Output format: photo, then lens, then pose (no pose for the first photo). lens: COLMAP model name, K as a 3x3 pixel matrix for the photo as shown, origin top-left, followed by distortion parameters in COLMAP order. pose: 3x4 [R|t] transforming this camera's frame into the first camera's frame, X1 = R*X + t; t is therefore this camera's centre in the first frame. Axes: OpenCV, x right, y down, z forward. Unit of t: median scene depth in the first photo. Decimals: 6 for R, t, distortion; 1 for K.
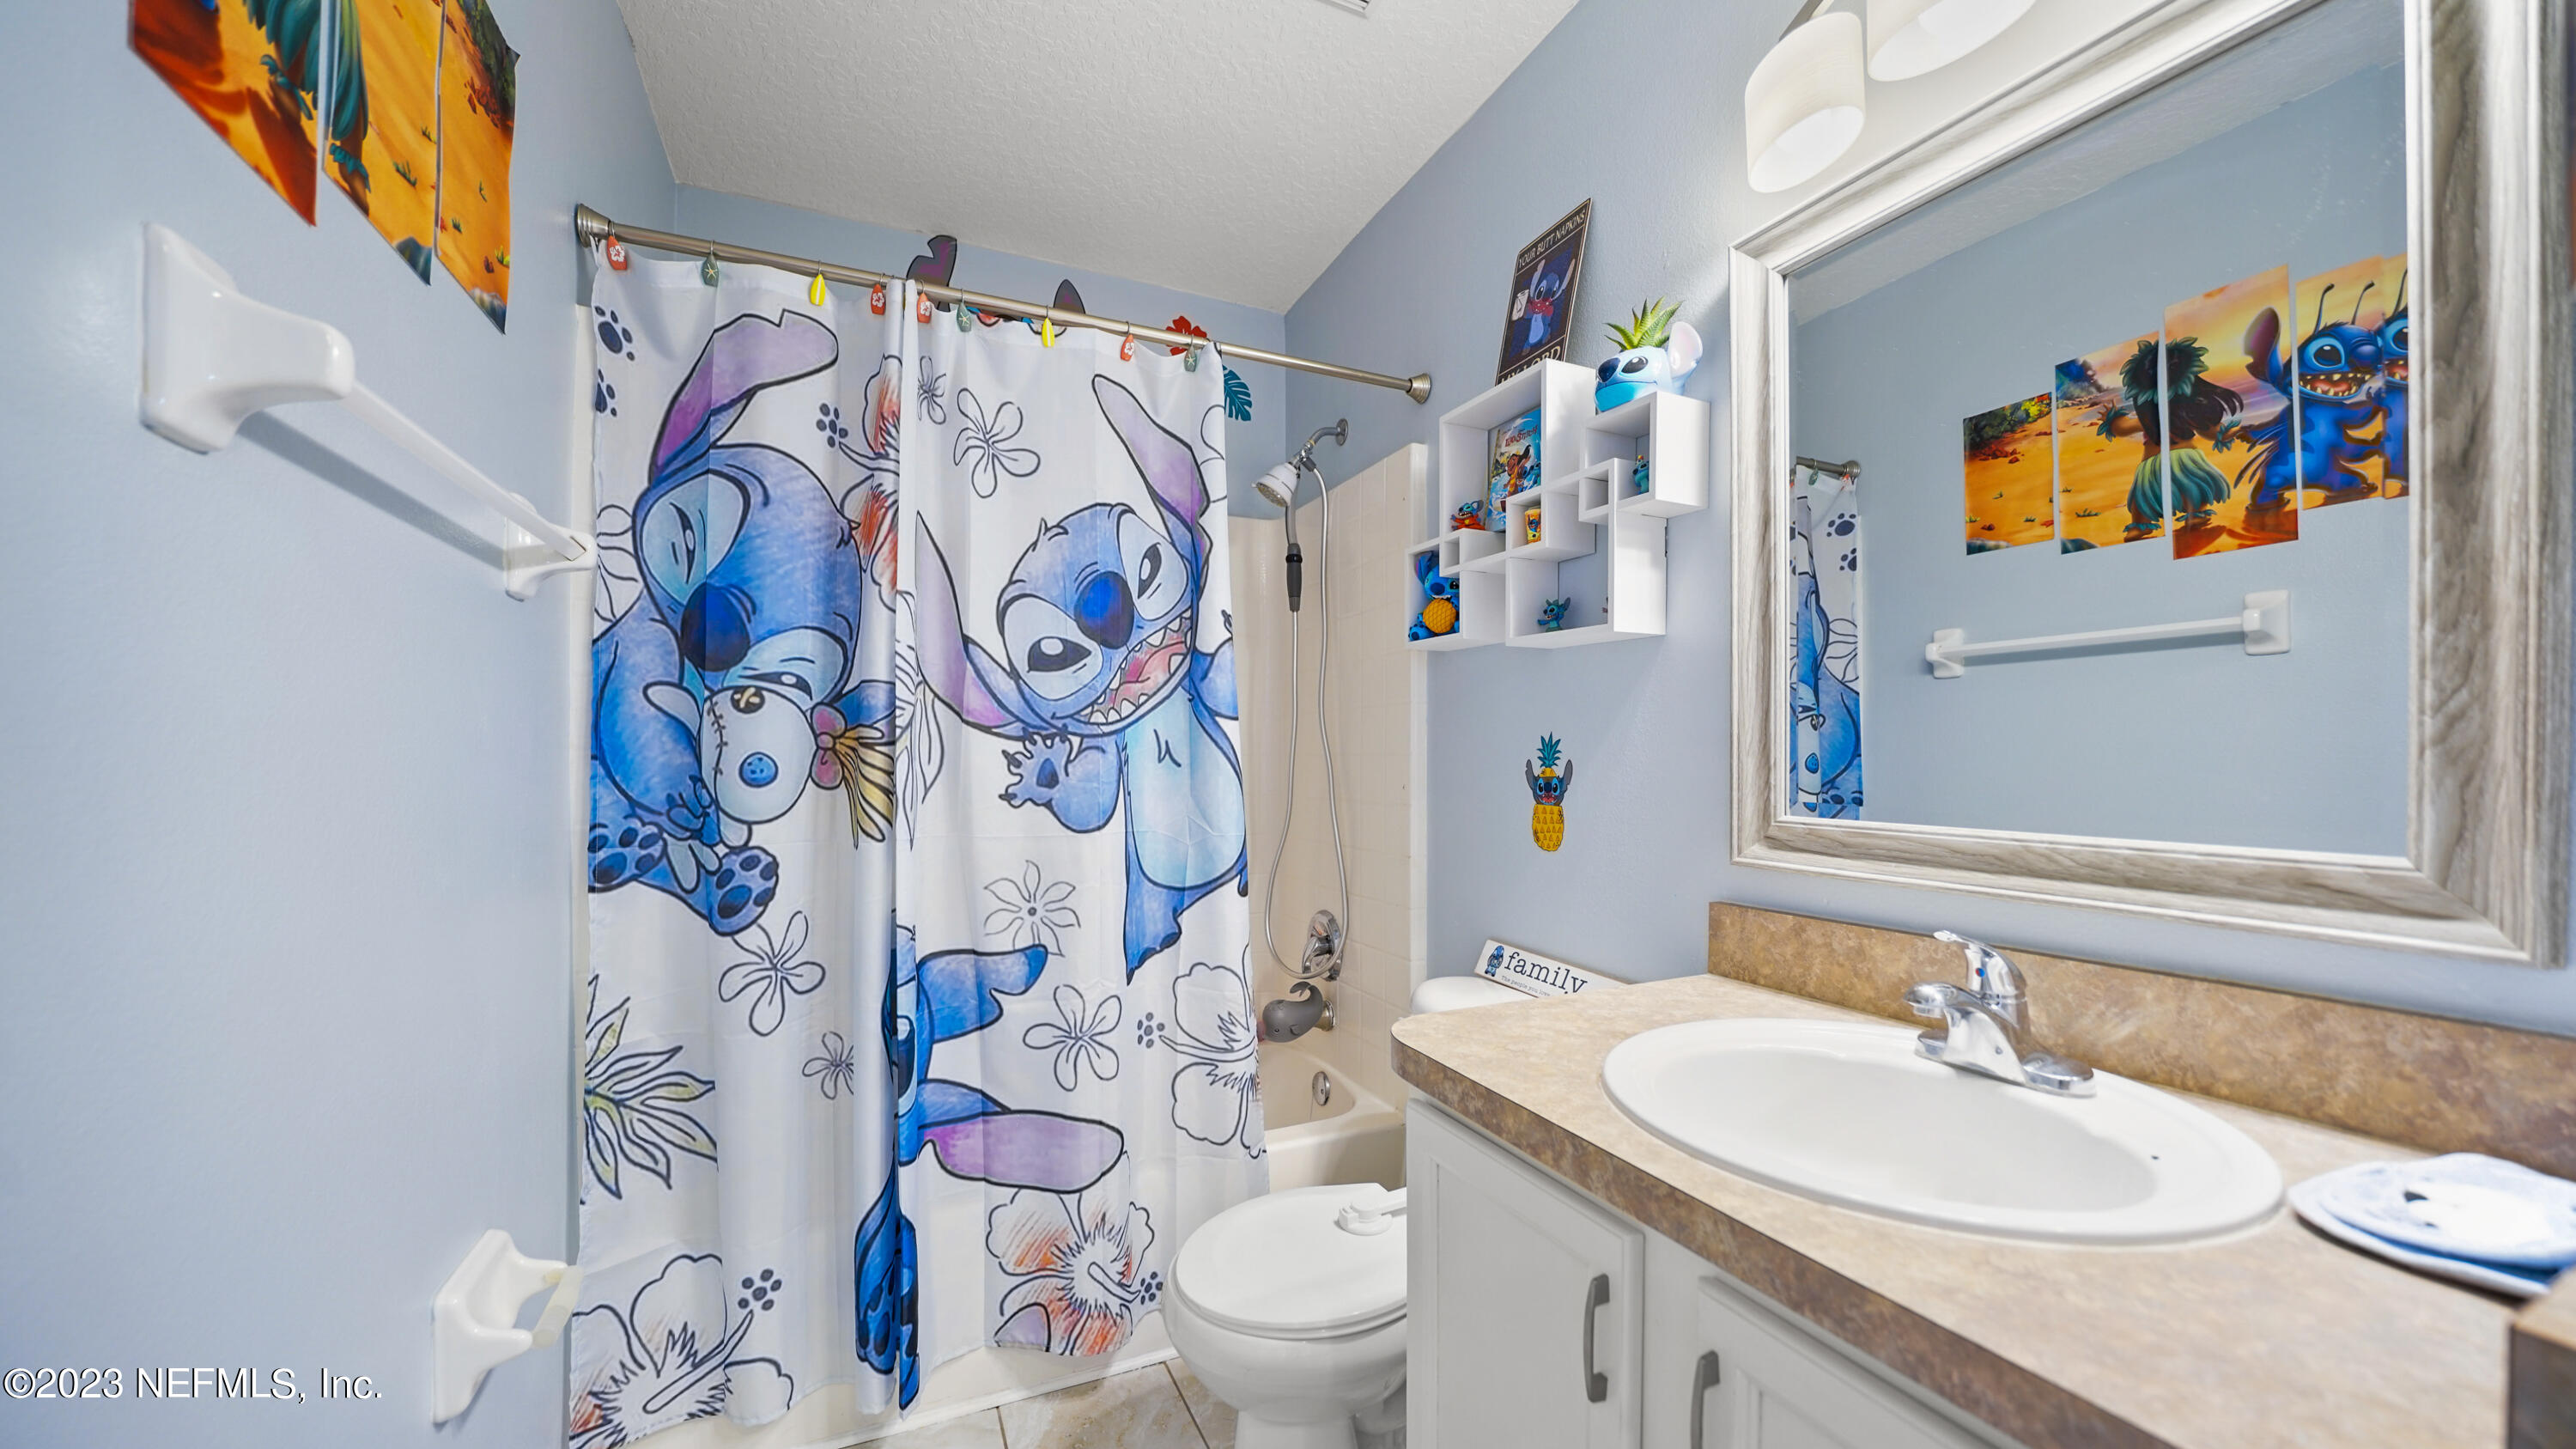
lens RADIAL K [[897.0, 0, 1273.9], [0, 897.0, 741.0], [0, 0, 1]] dist [-0.004827, -0.000187]
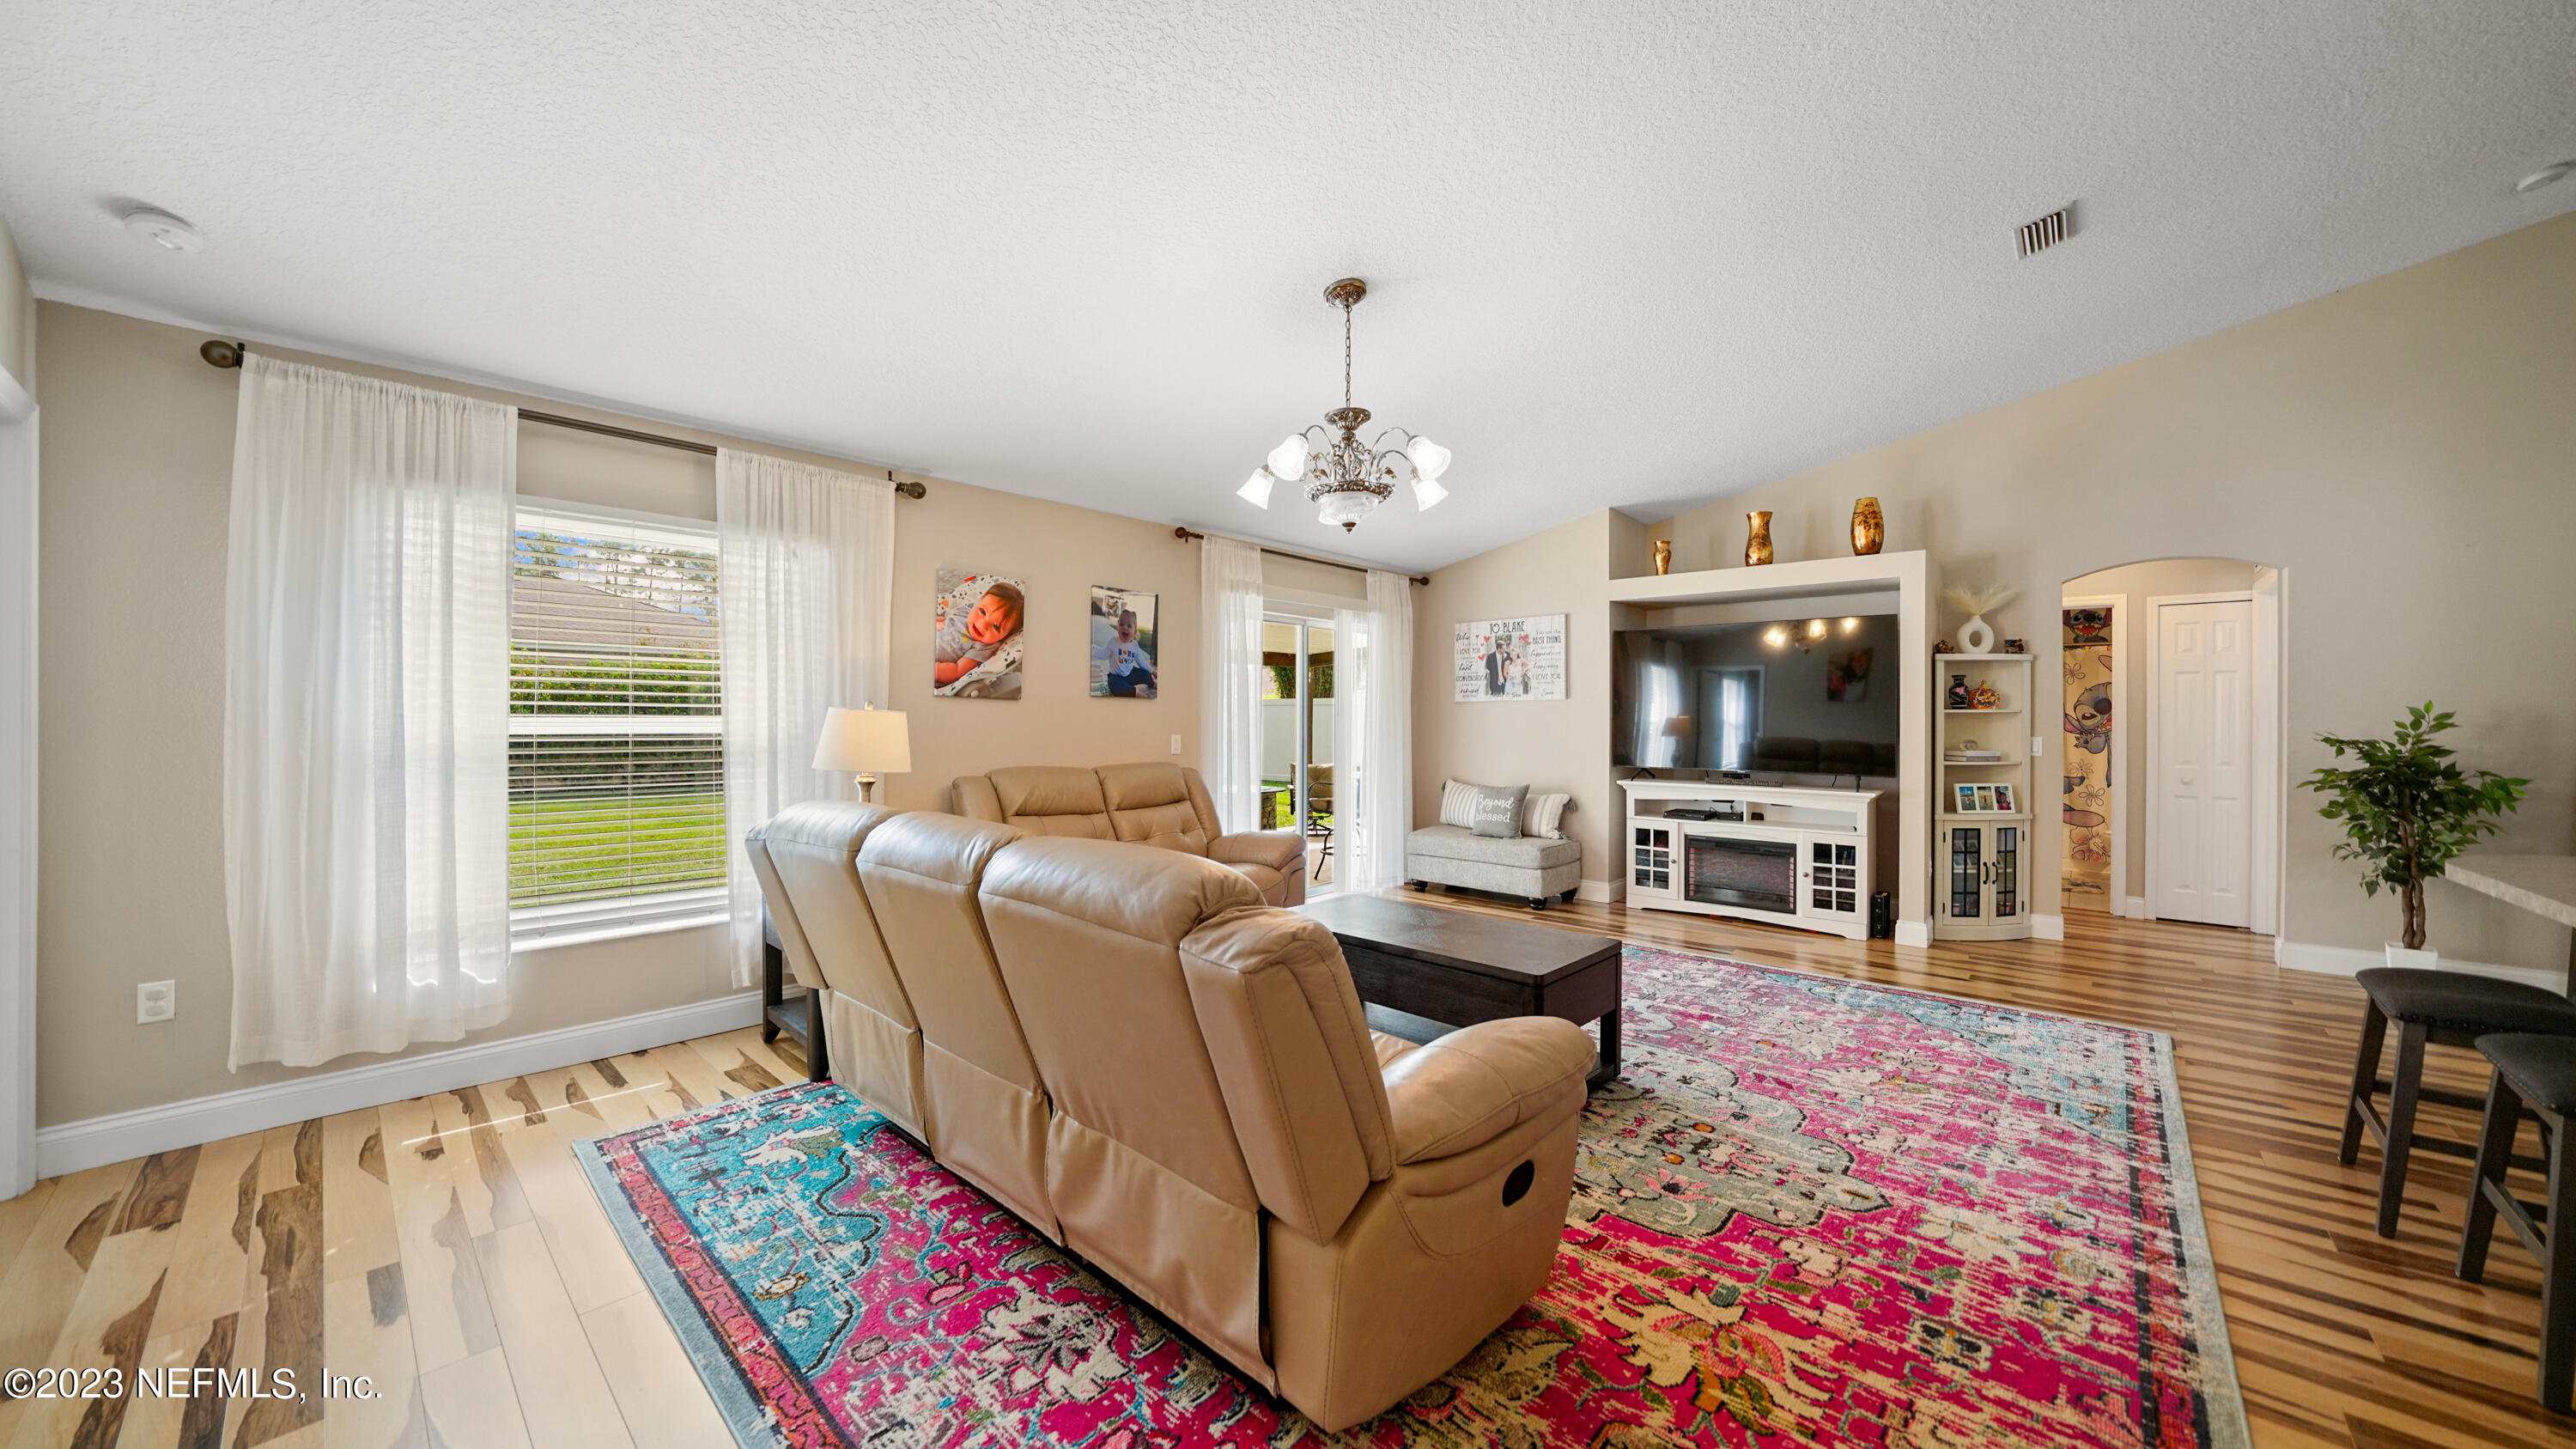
lens RADIAL K [[898.1, 0, 1277.7], [0, 898.1, 706.8], [0, 0, 1]] dist [-0.023226, 0.000463]
pose [[0.377541, 0.002166, -0.925990, 2.461535], [-0.003630, 0.999993, 0.000859, -0.135121], [0.925986, 0.003037, 0.377547, -4.752776]]
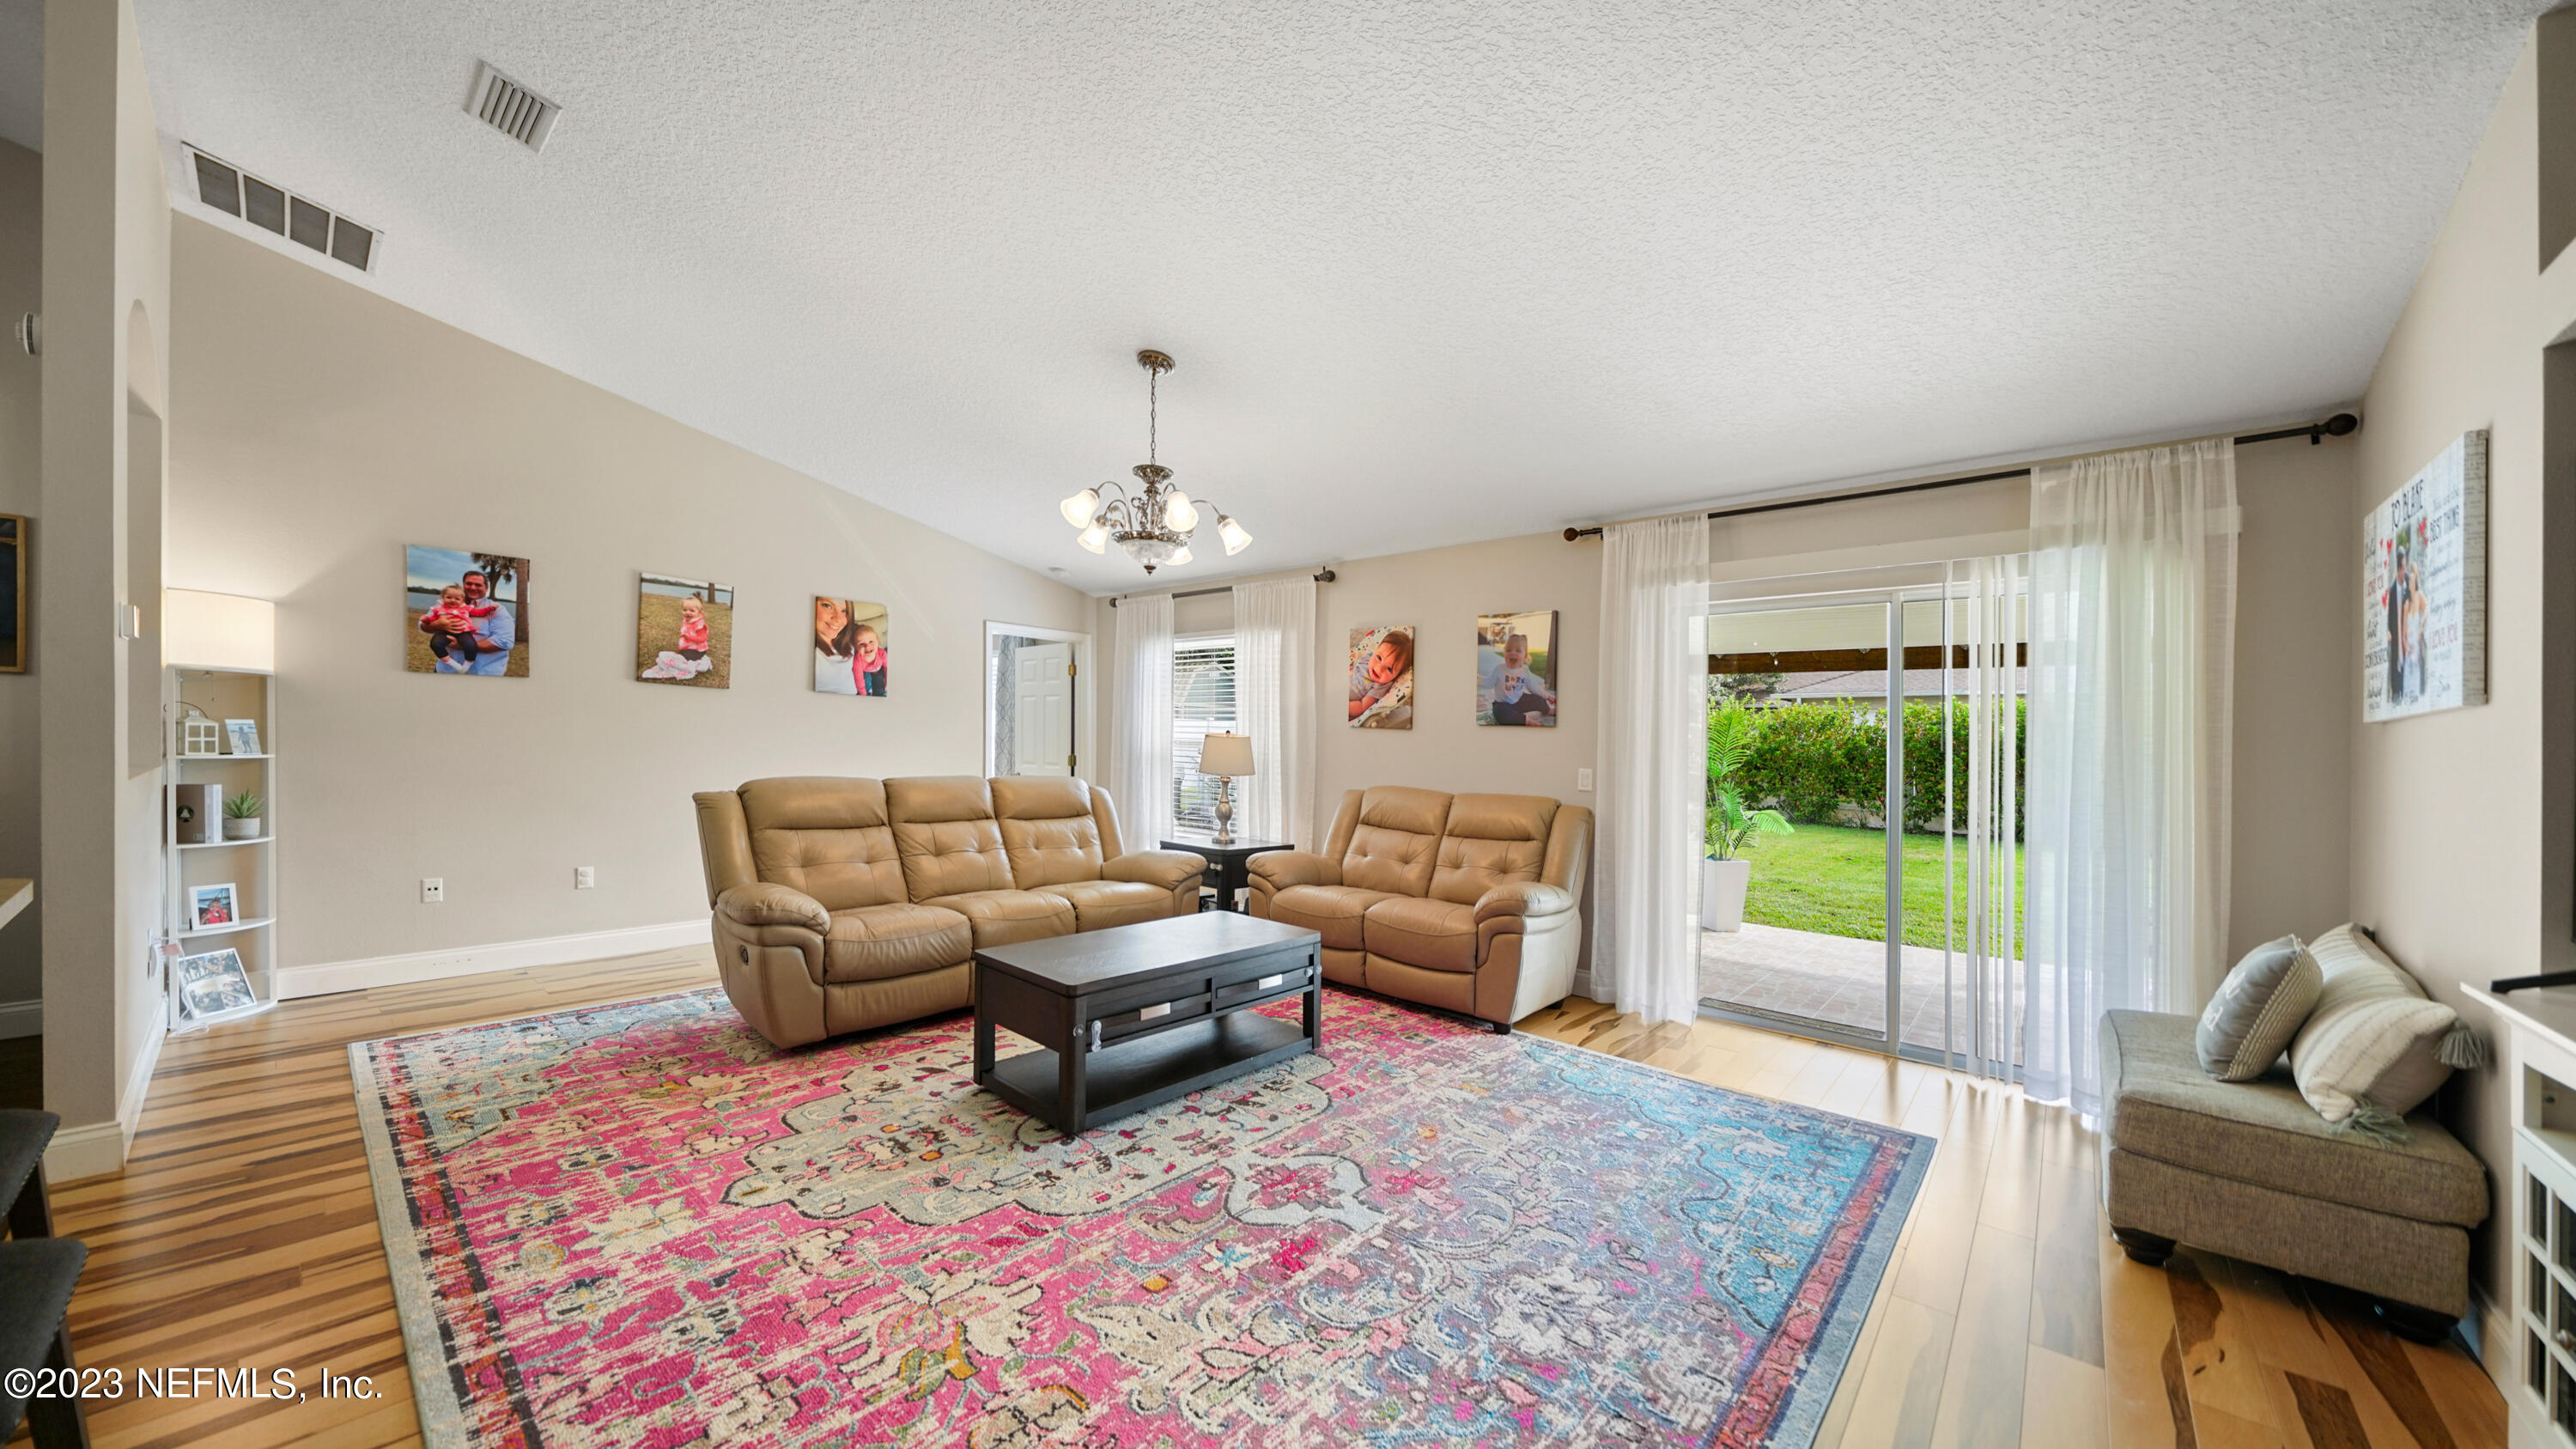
lens RADIAL K [[897.0, 0, 1273.9], [0, 897.0, 741.0], [0, 0, 1]] dist [-0.004827, -0.000187]
pose [[-0.919322, -0.012285, -0.393313, 1.246744], [-0.012657, 0.999919, -0.001648, -0.095325], [0.393301, 0.003463, -0.919403, -1.529419]]
